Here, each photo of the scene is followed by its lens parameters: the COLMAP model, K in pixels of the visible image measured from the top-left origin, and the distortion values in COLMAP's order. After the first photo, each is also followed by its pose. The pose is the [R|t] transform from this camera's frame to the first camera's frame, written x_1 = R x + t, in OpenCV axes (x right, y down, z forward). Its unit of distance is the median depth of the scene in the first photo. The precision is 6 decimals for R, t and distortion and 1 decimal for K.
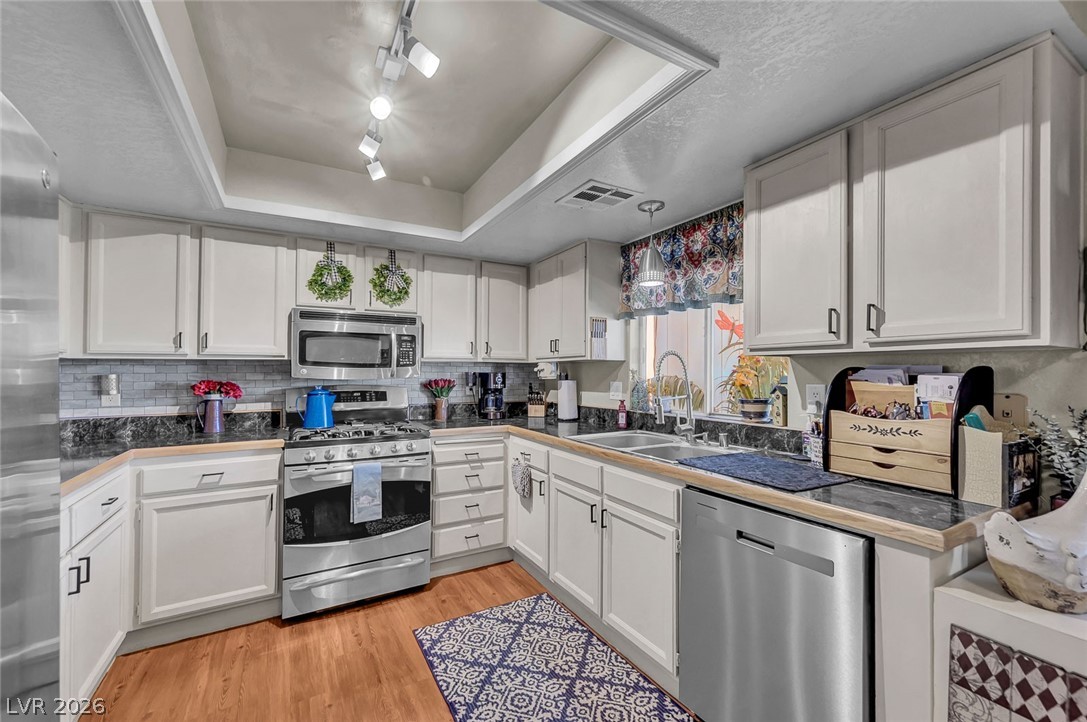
lens RADIAL K [[445.5, 0, 544.1], [0, 445.5, 365.5], [0, 0, 1]] dist [-0.000257, 0.000031]
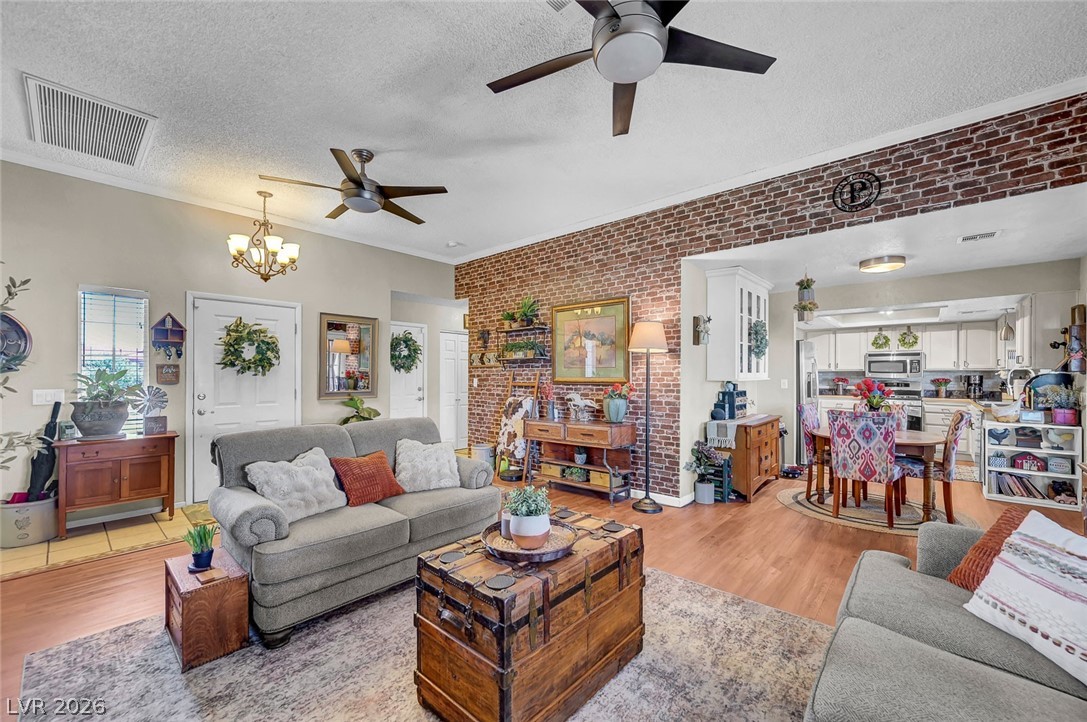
lens RADIAL K [[430.7, 0, 545.7], [0, 430.7, 376.9], [0, 0, 1]] dist [0.000643, 0.000472]
pose [[0.321619, 0.004280, -0.946860, 1.326401], [0.012333, 0.999886, 0.008709, -0.021892], [0.946789, -0.014478, 0.321529, -1.752737]]
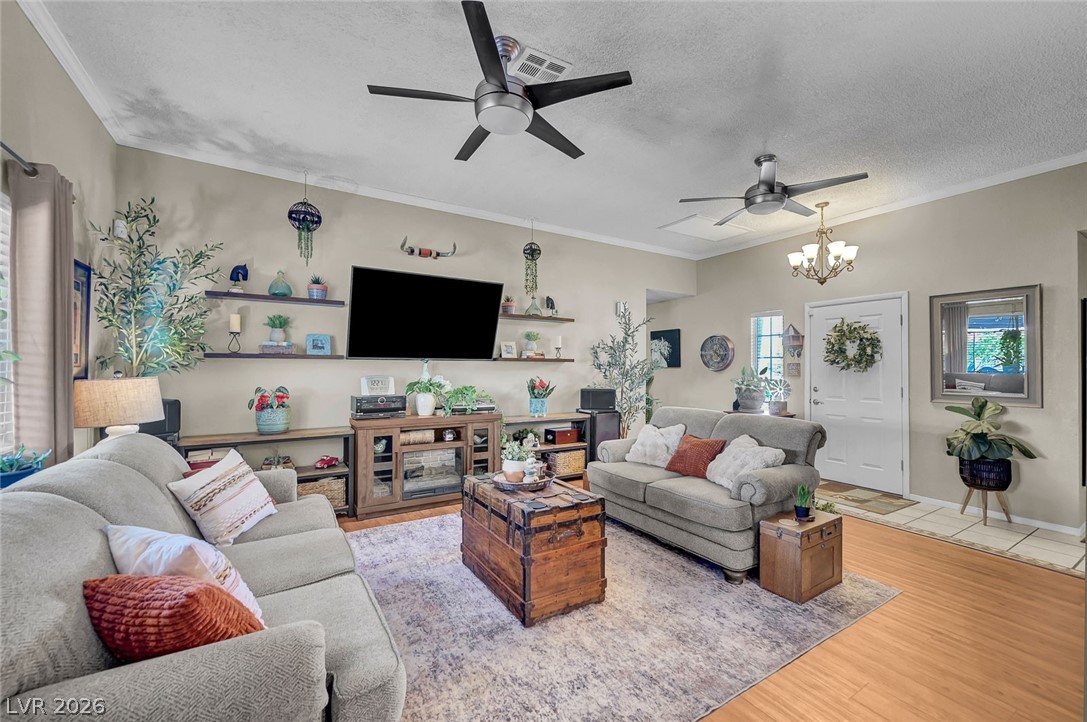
lens RADIAL K [[442.6, 0, 547.3], [0, 442.6, 359.5], [0, 0, 1]] dist [-0.000445, 0.000008]
pose [[-0.998838, -0.005238, -0.047902, 0.741339], [-0.003514, 0.999345, -0.036010, -0.008719], [0.048059, -0.035800, -0.998203, -0.642867]]
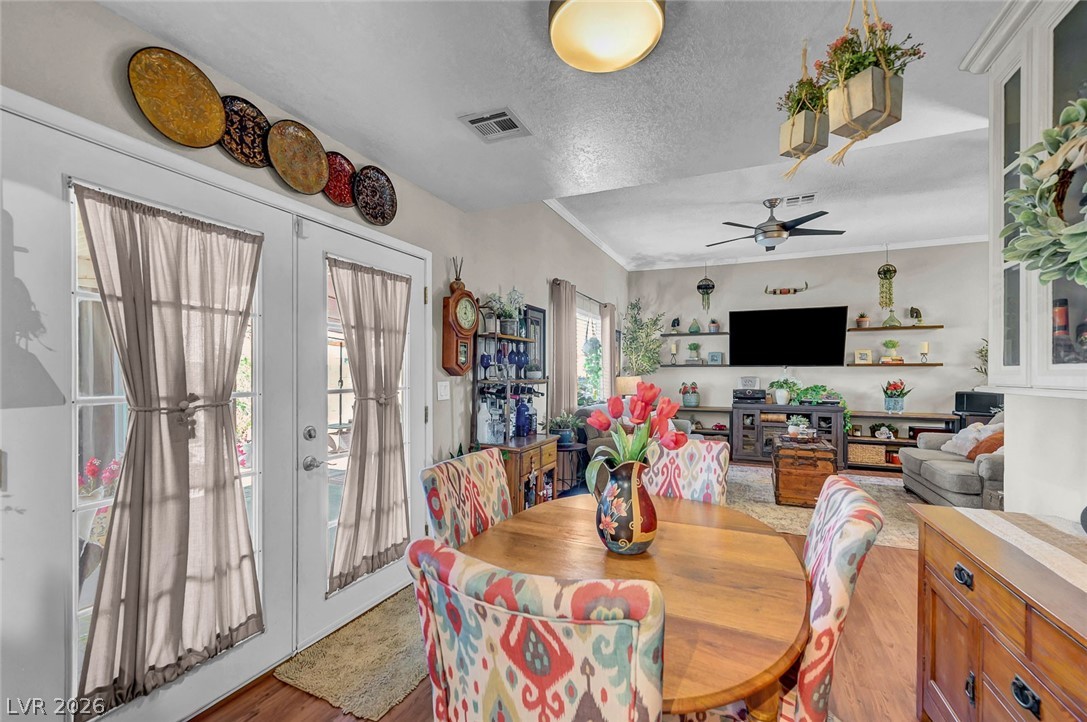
lens RADIAL K [[462.7, 0, 547.1], [0, 462.7, 374.7], [0, 0, 1]] dist [0.003496, 0.000564]
pose [[-0.601961, -0.007080, 0.798494, -0.071571], [-0.014803, 0.999888, -0.002293, 0.004362], [-0.798389, -0.013200, -0.601998, 0.175202]]
